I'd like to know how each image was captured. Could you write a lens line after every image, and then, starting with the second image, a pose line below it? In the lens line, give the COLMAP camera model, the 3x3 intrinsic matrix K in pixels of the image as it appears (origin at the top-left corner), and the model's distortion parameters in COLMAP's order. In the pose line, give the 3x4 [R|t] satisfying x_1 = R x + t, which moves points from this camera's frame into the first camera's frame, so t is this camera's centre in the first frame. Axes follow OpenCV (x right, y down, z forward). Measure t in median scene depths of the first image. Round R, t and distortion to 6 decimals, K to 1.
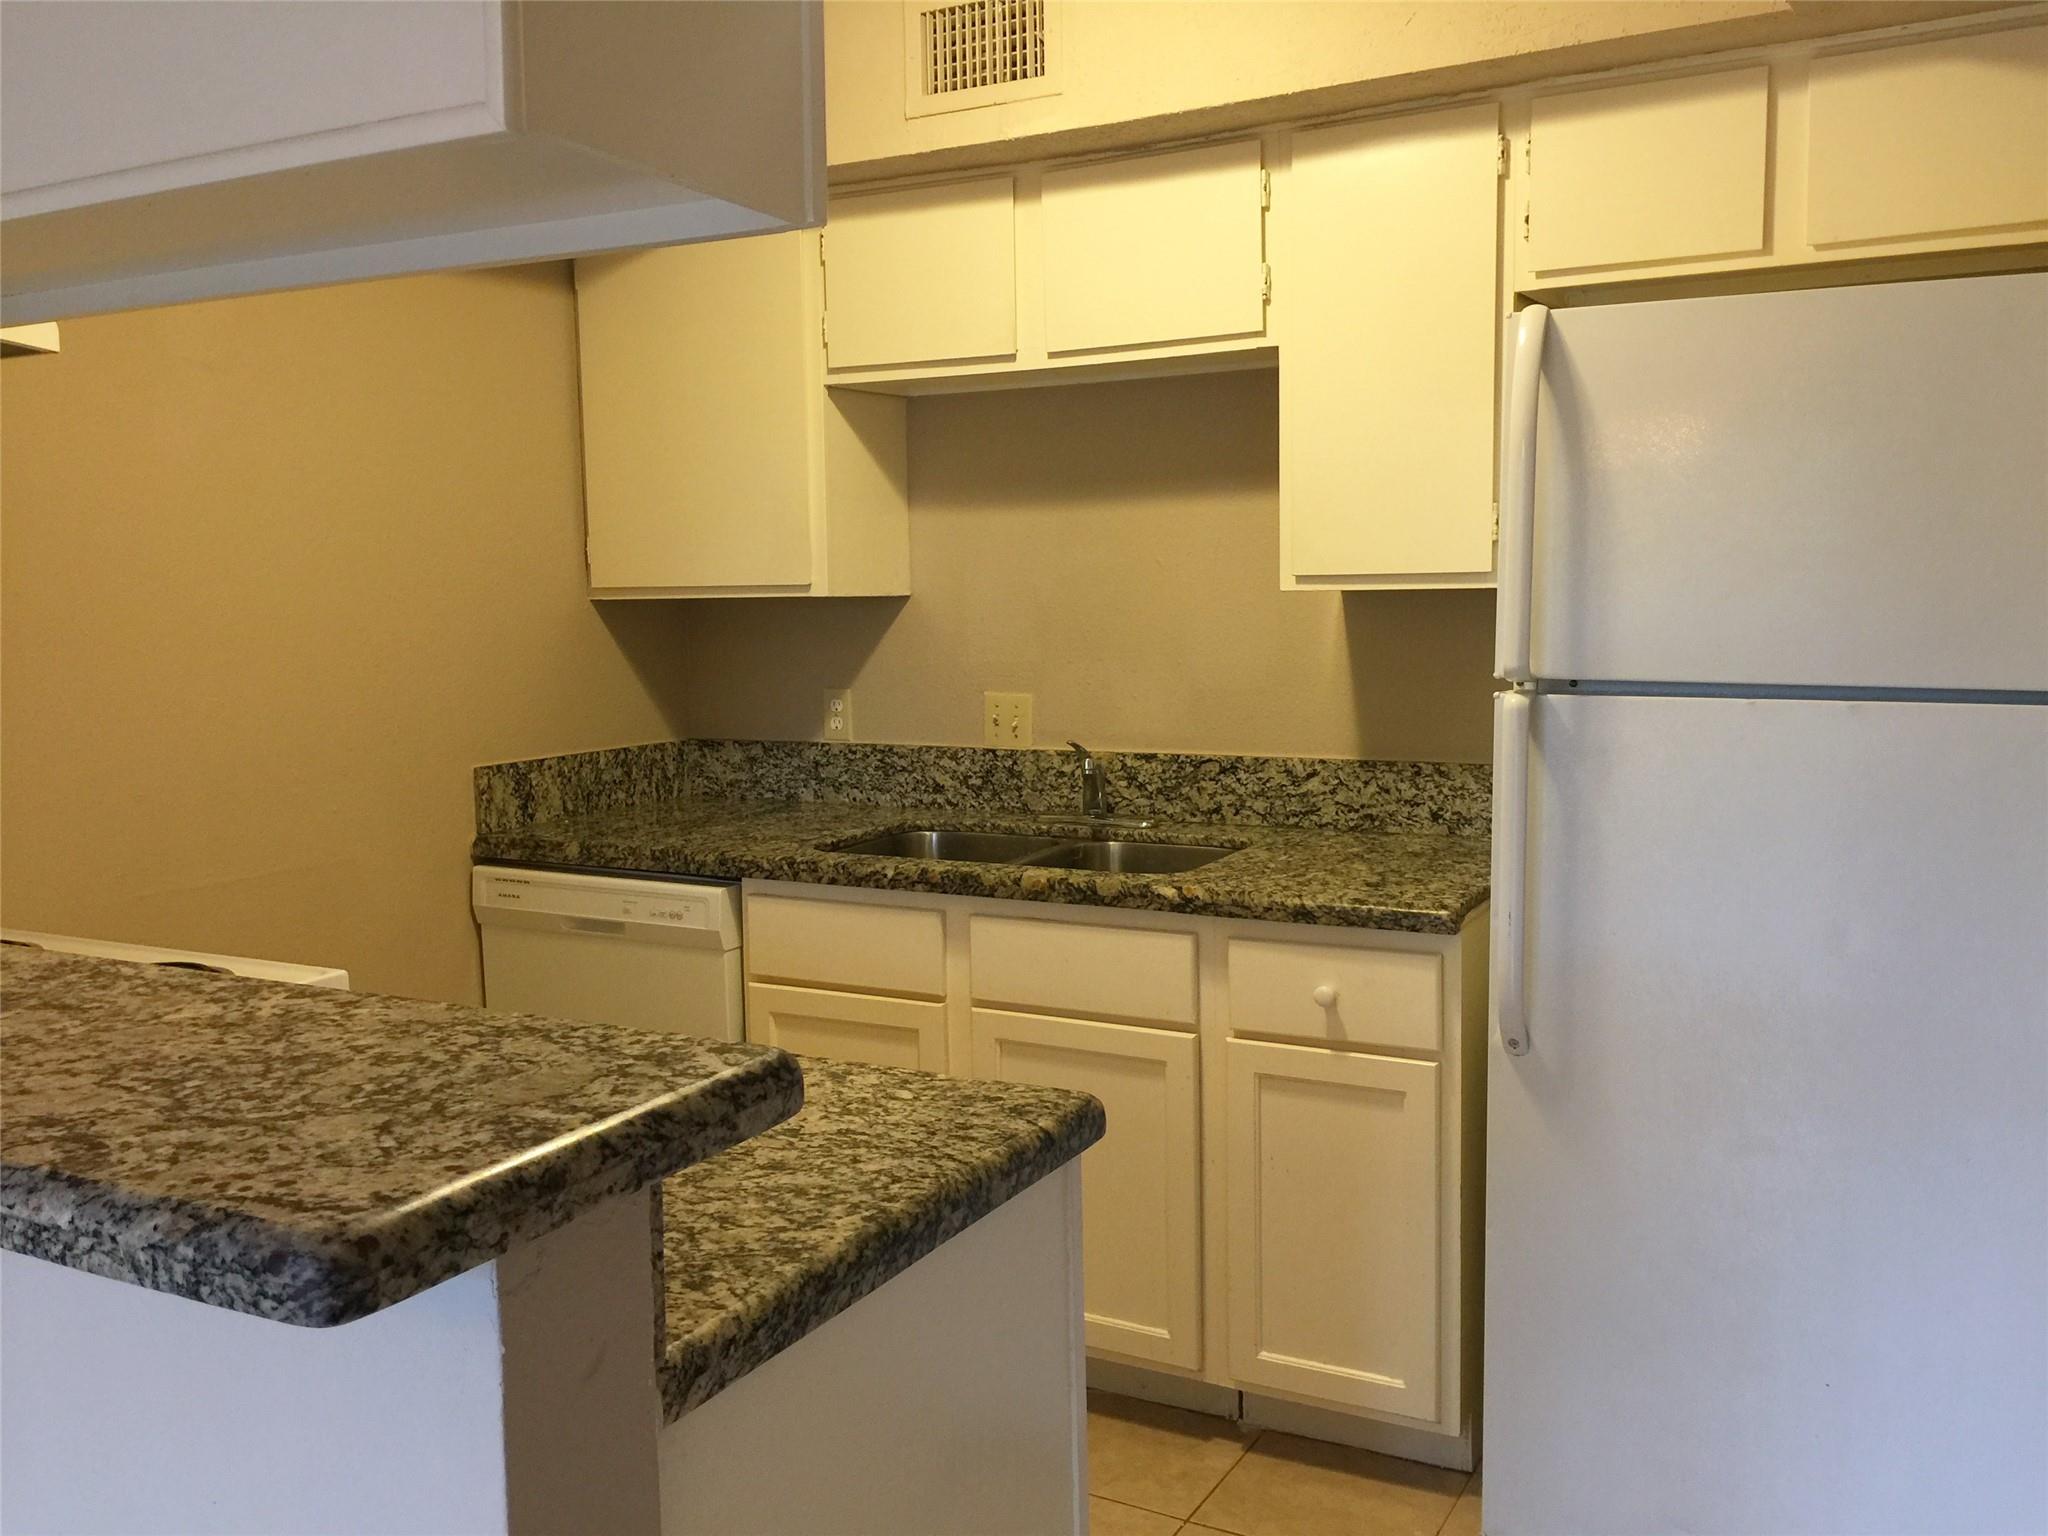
lens RADIAL K [[1790.4, 0, 1017.0], [0, 1790.4, 759.3], [0, 0, 1]] dist [0.046934, -0.039631]
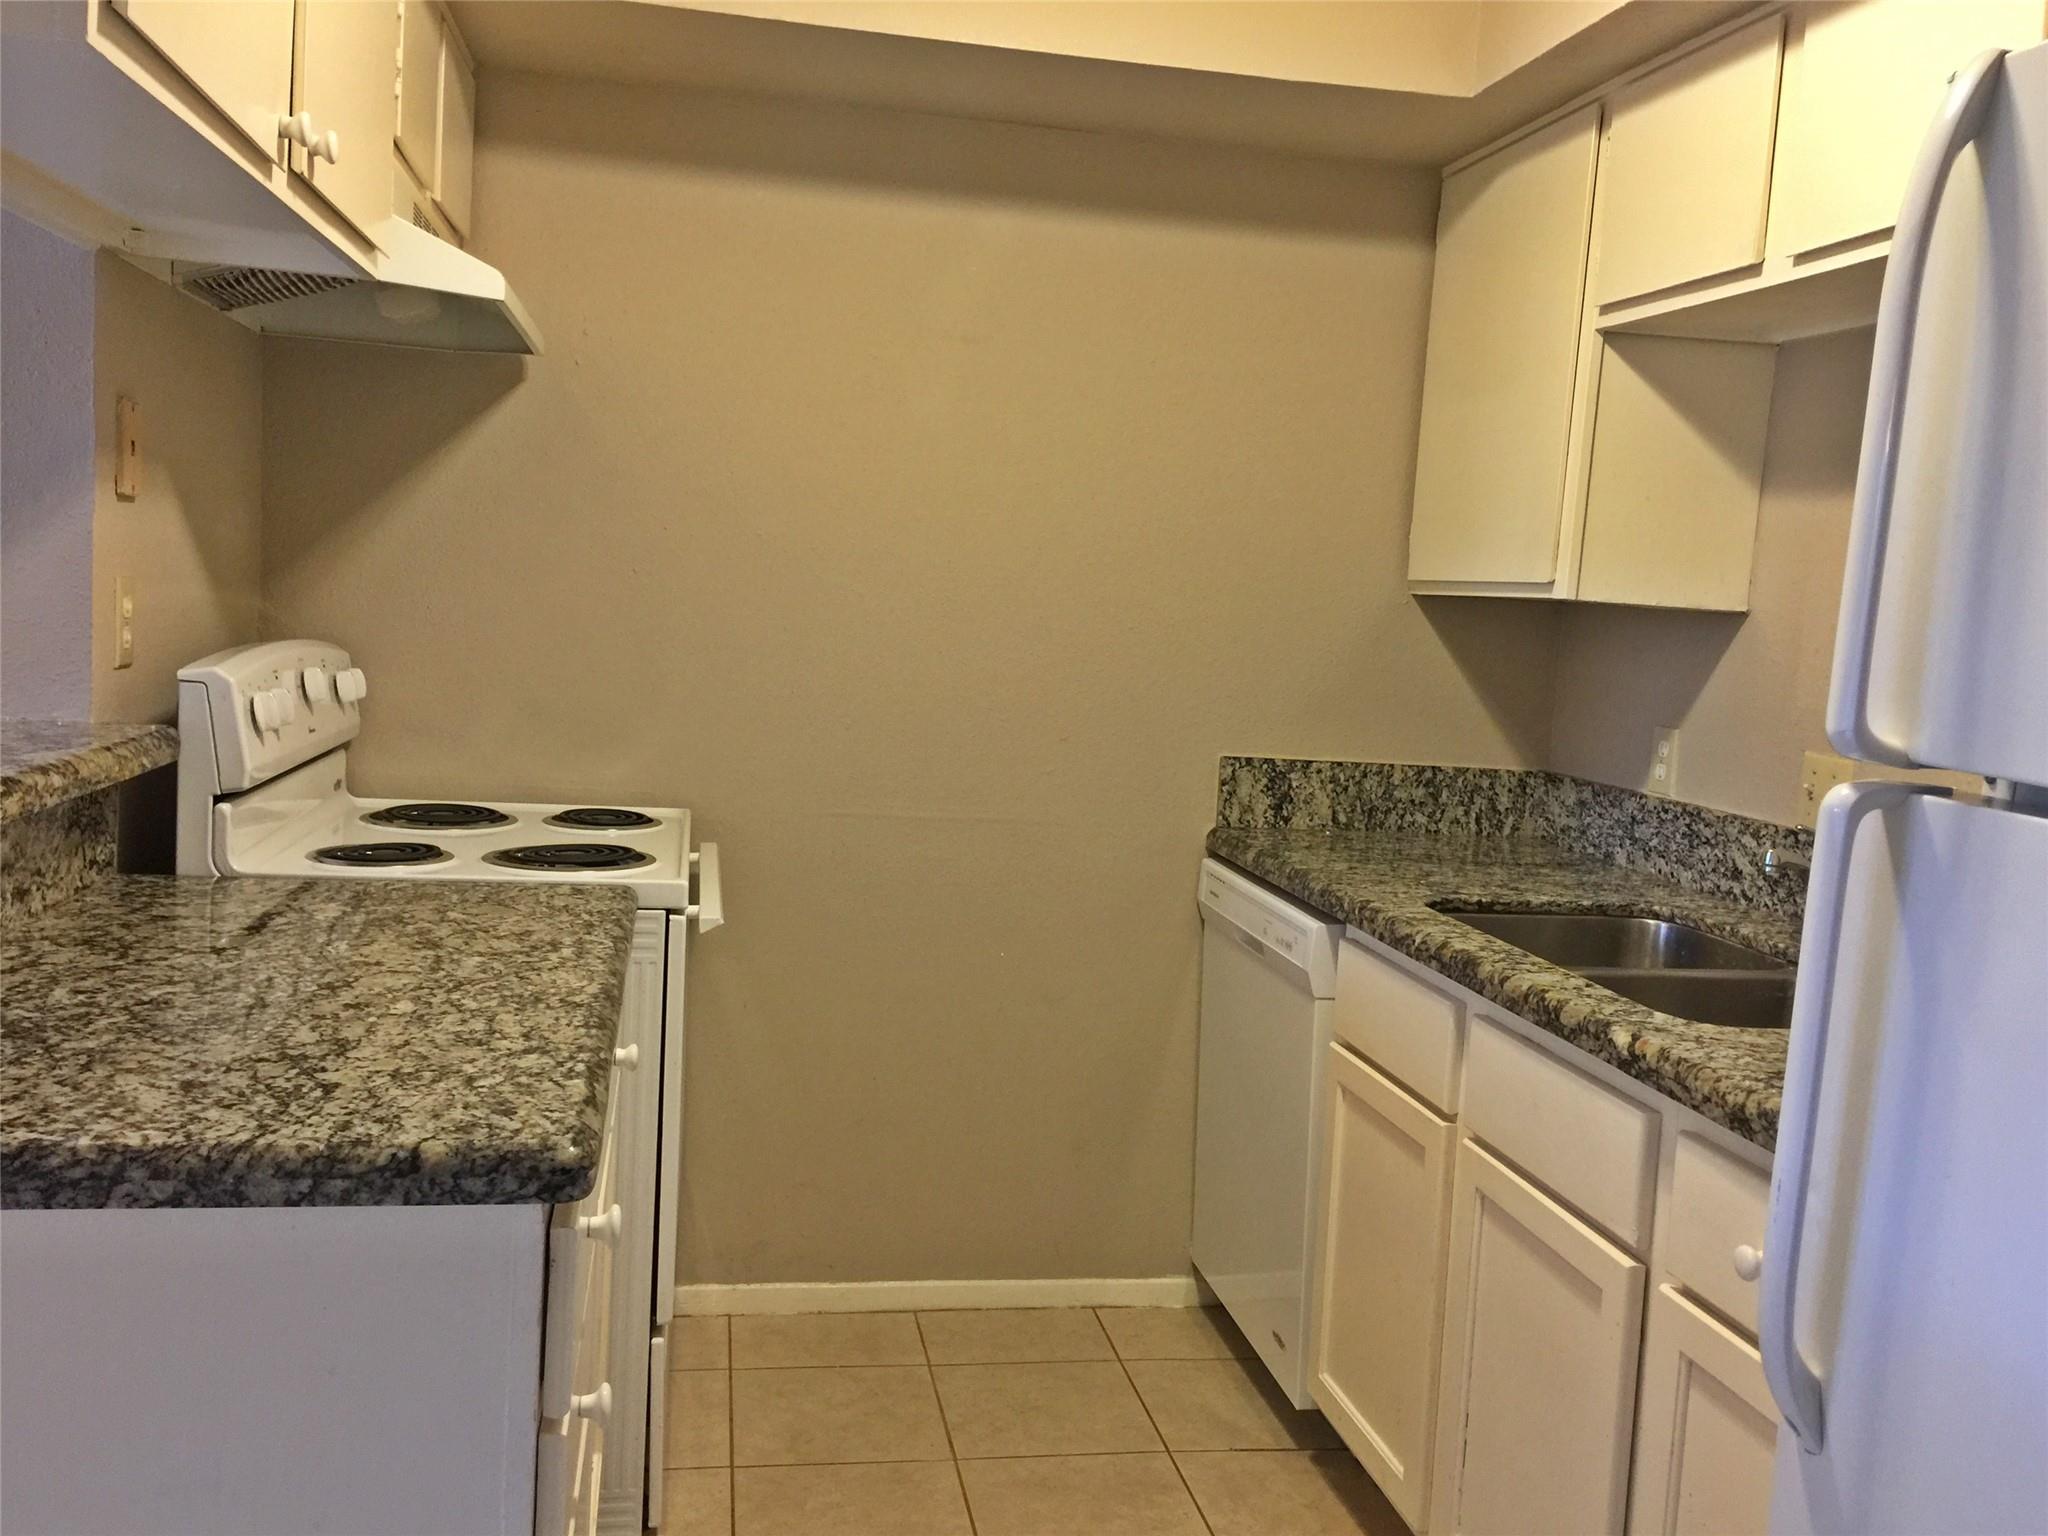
lens RADIAL K [[1790.4, 0, 1021.2], [0, 1790.4, 774.3], [0, 0, 1]] dist [0.046934, -0.039631]
pose [[0.621724, 0.137756, -0.771027, 0.355823], [-0.152372, 0.986877, 0.053454, -0.019856], [0.768272, 0.084250, 0.634555, 0.311834]]
